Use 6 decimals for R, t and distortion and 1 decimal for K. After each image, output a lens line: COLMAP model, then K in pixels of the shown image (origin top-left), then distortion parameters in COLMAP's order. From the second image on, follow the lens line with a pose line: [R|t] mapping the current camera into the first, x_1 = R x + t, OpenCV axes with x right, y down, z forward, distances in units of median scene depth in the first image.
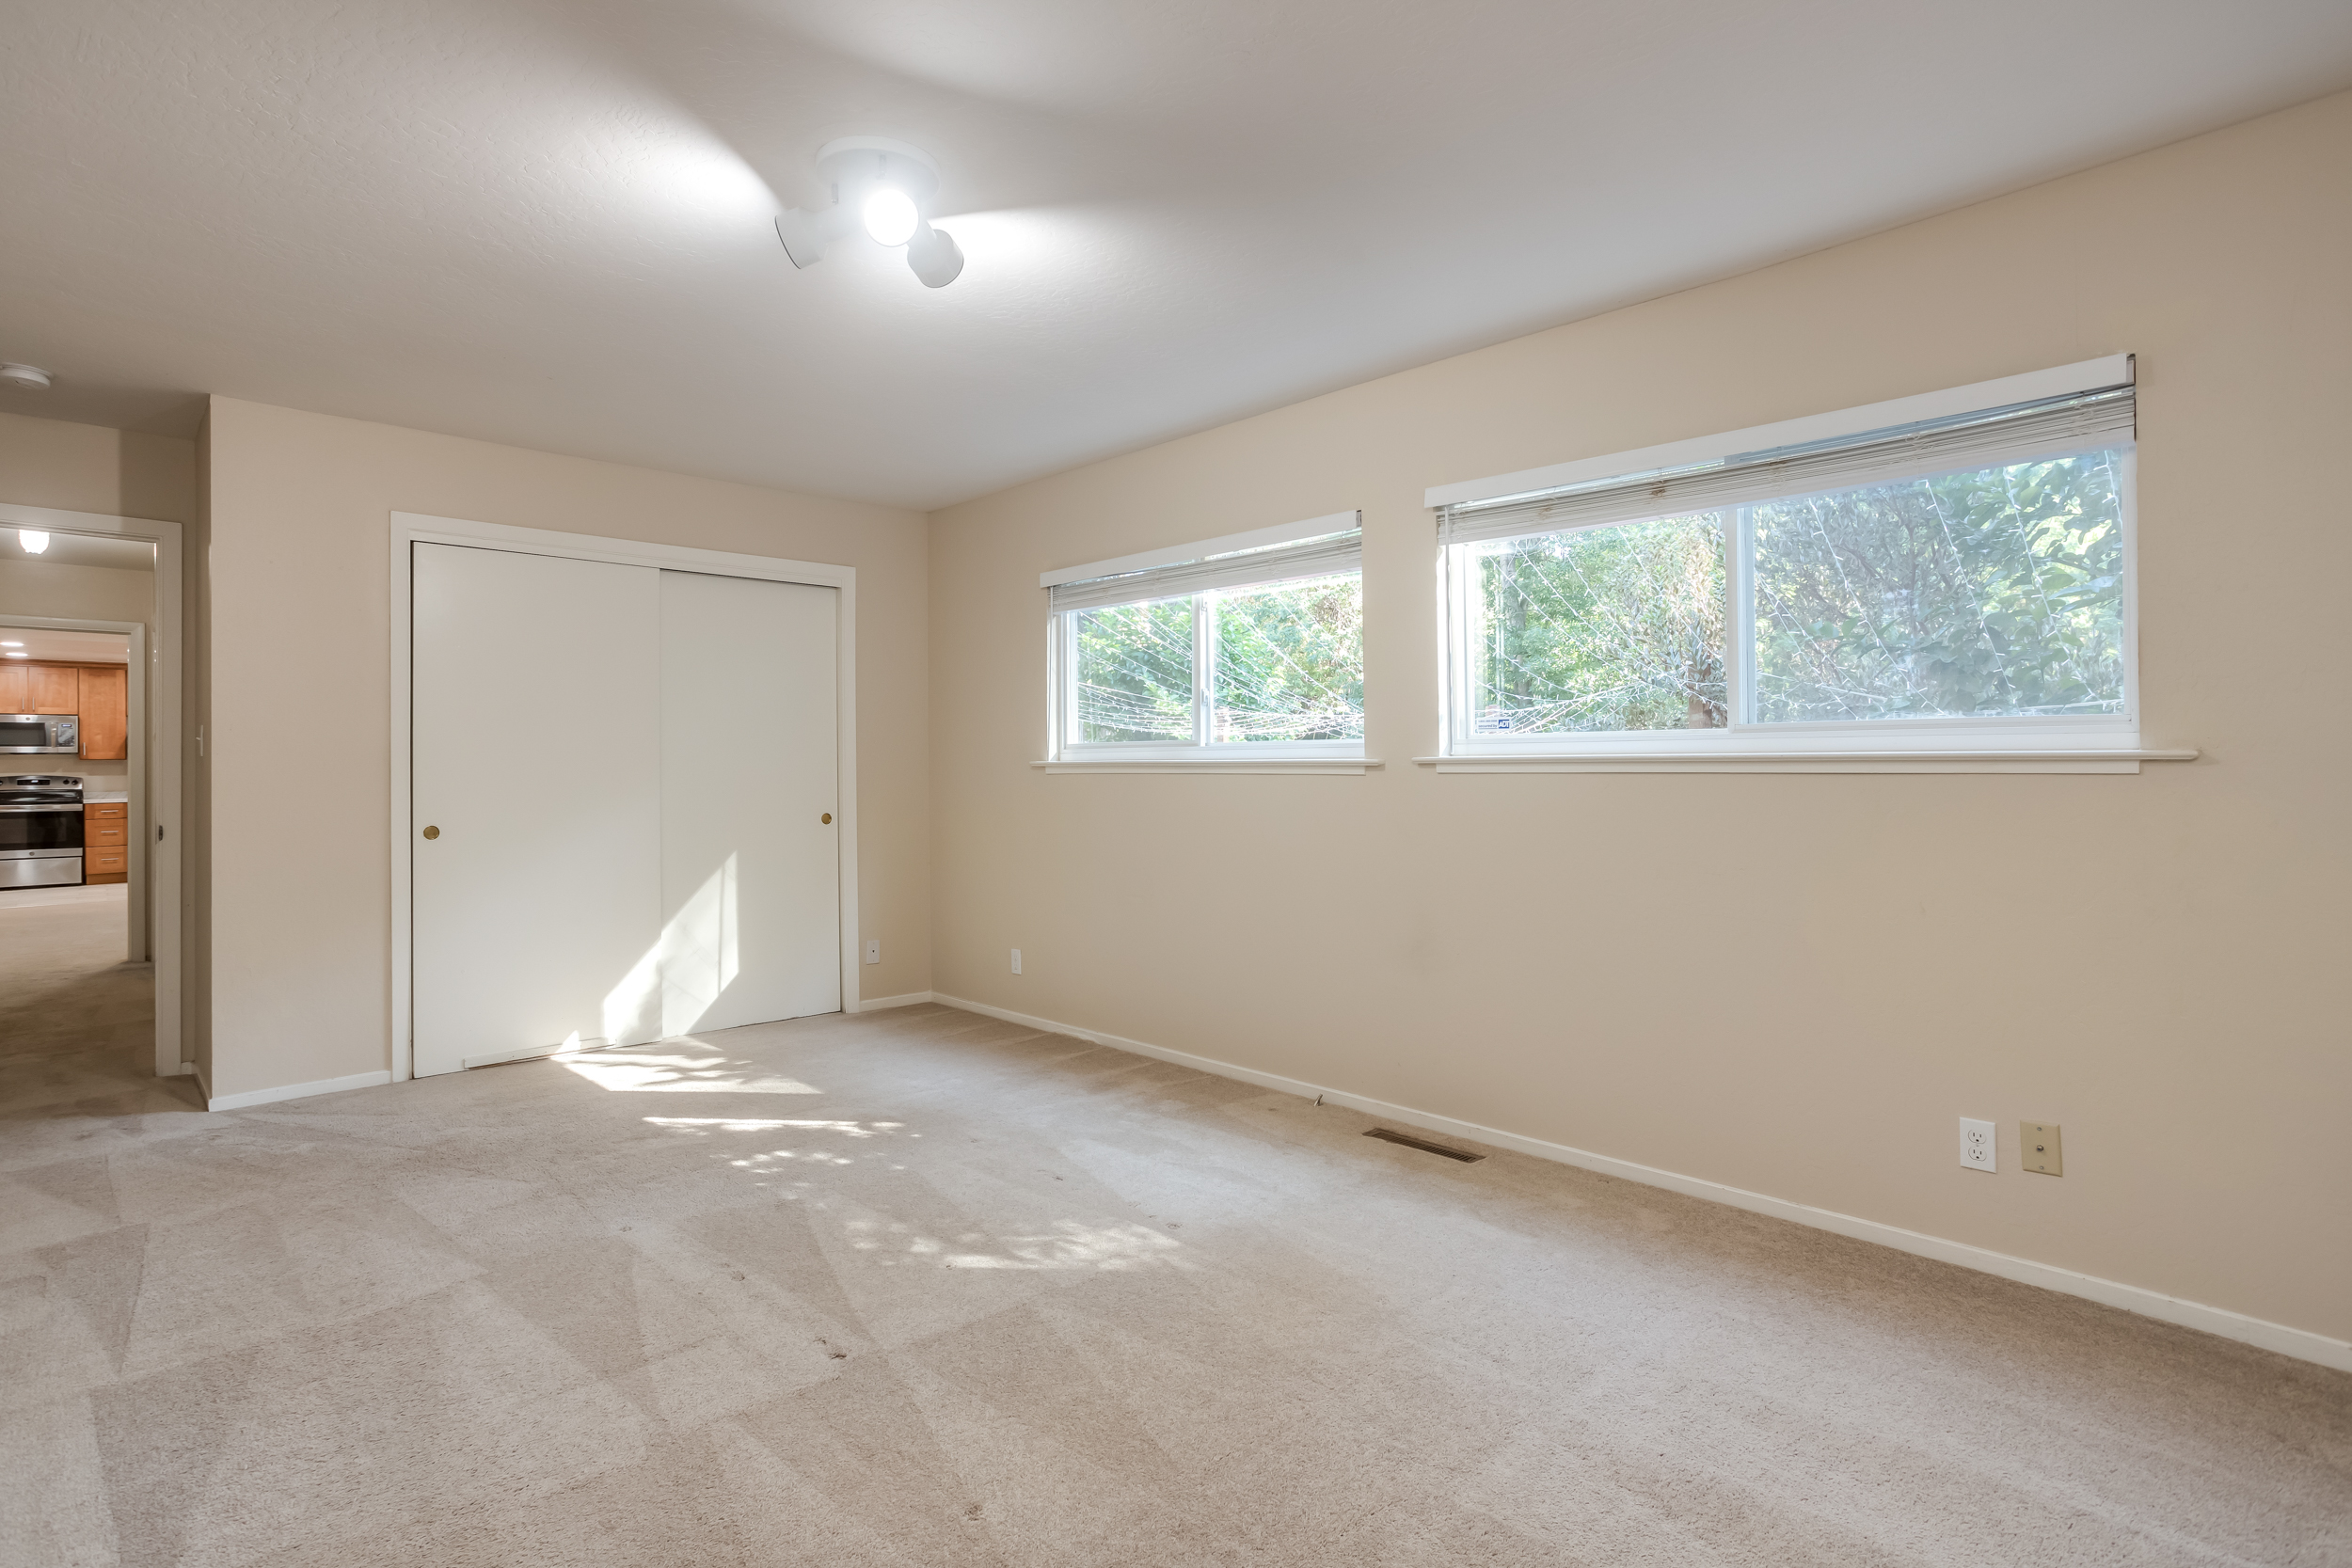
lens RADIAL K [[1145.3, 0, 1157.8], [0, 1145.3, 761.0], [0, 0, 1]] dist [-0.047811, 0.029477]
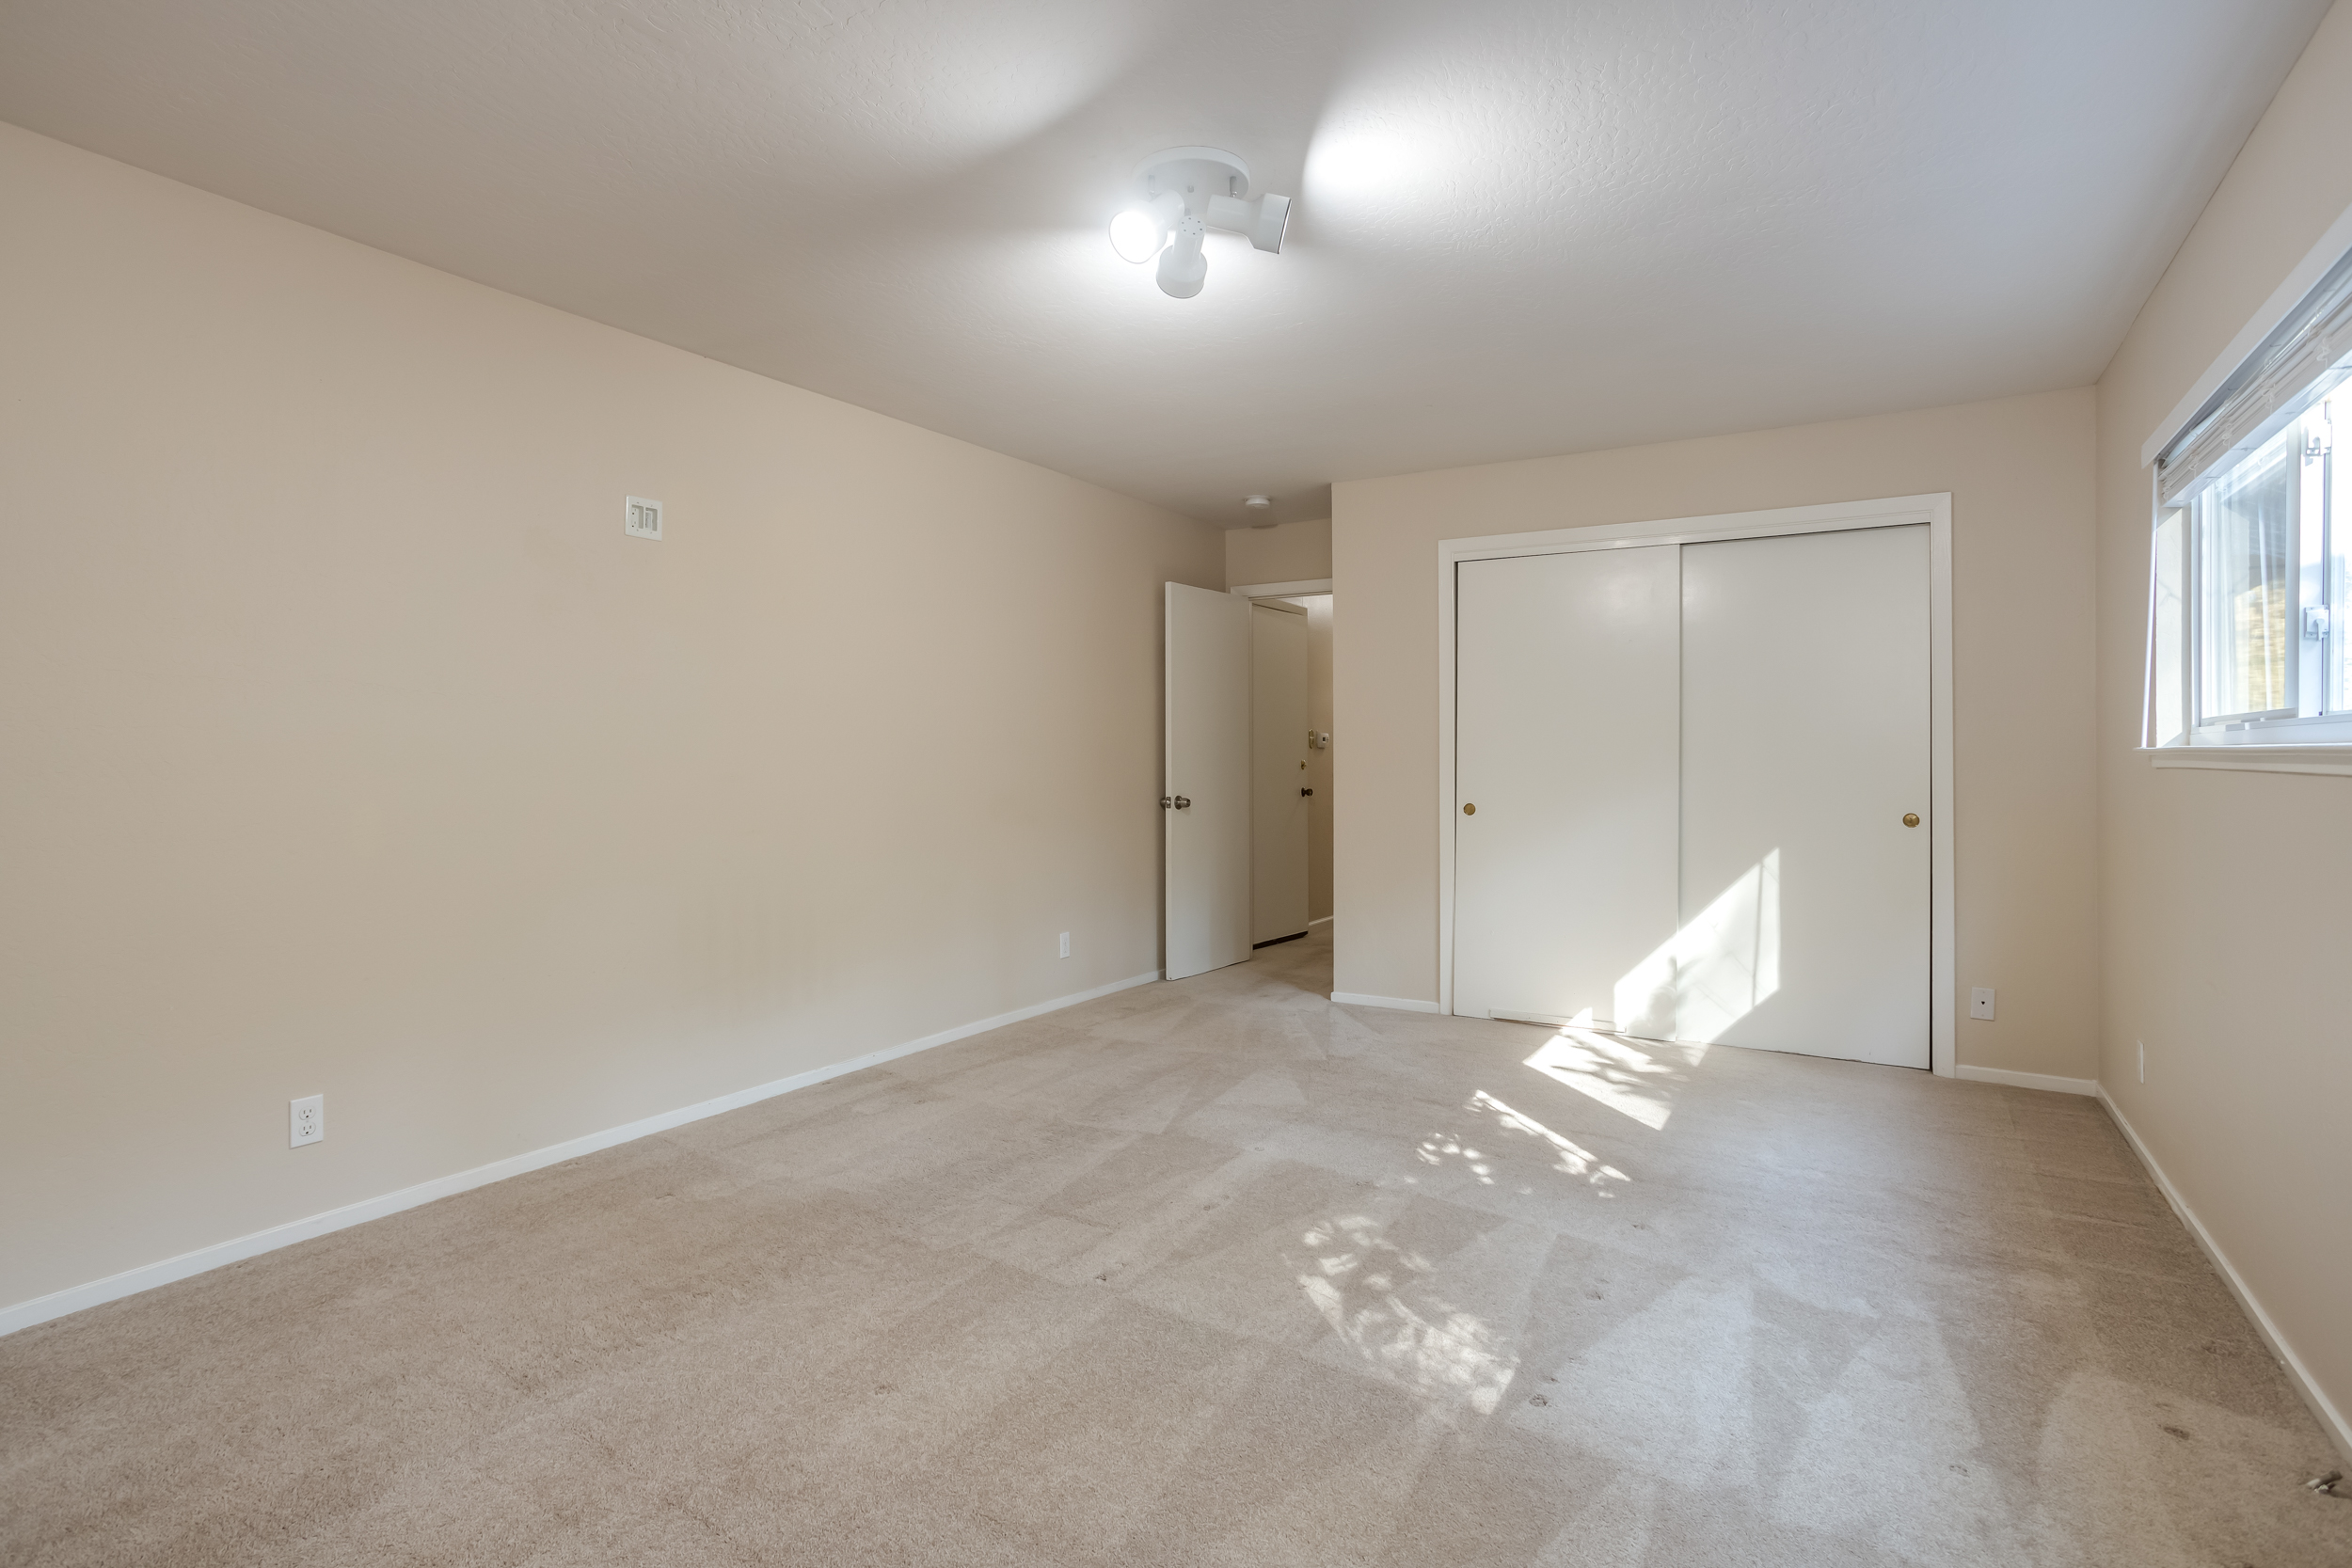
lens RADIAL K [[1145.3, 0, 1157.8], [0, 1145.3, 761.0], [0, 0, 1]] dist [-0.047811, 0.029477]
pose [[0.261267, 0.010296, -0.965212, 0.502632], [0.004847, 0.999917, 0.011978, -0.003147], [0.965254, -0.007808, 0.261195, 0.463131]]
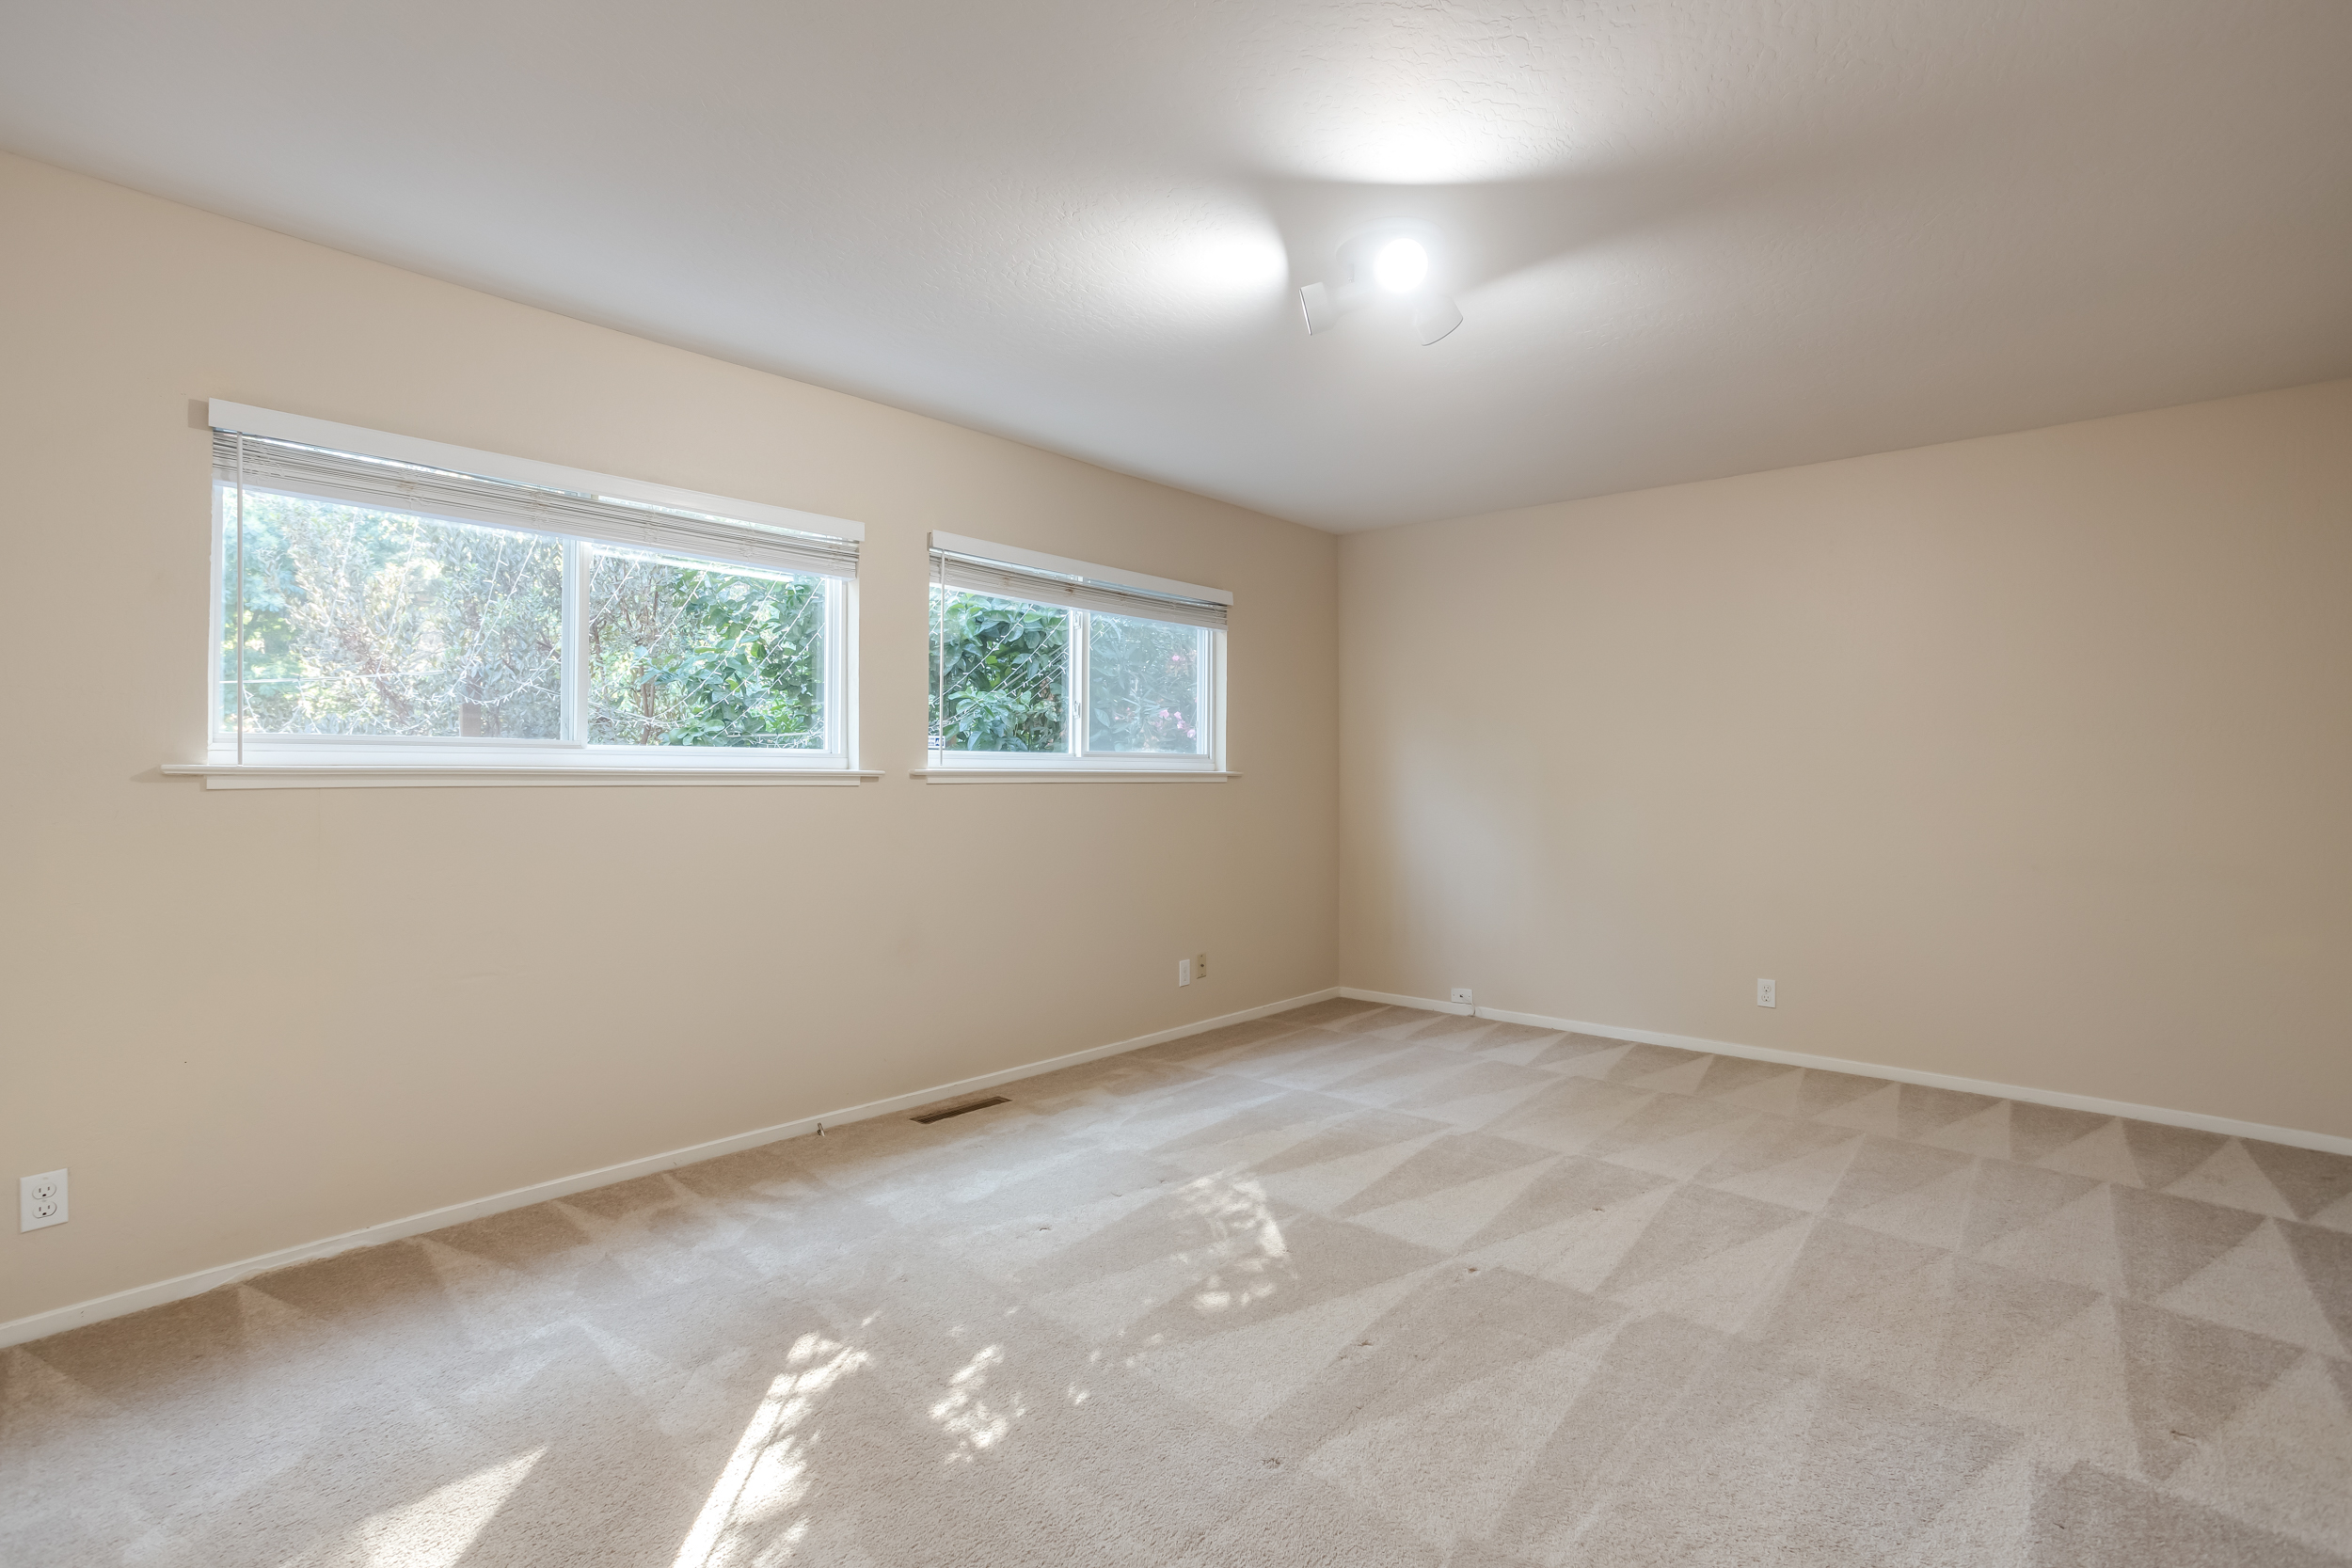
lens RADIAL K [[1145.3, 0, 1157.8], [0, 1145.3, 761.0], [0, 0, 1]] dist [-0.047811, 0.029477]
pose [[-0.085225, 0.009946, 0.996312, -0.907254], [-0.014909, 0.999825, -0.011257, -0.002611], [-0.996250, -0.015814, -0.085062, 0.888786]]
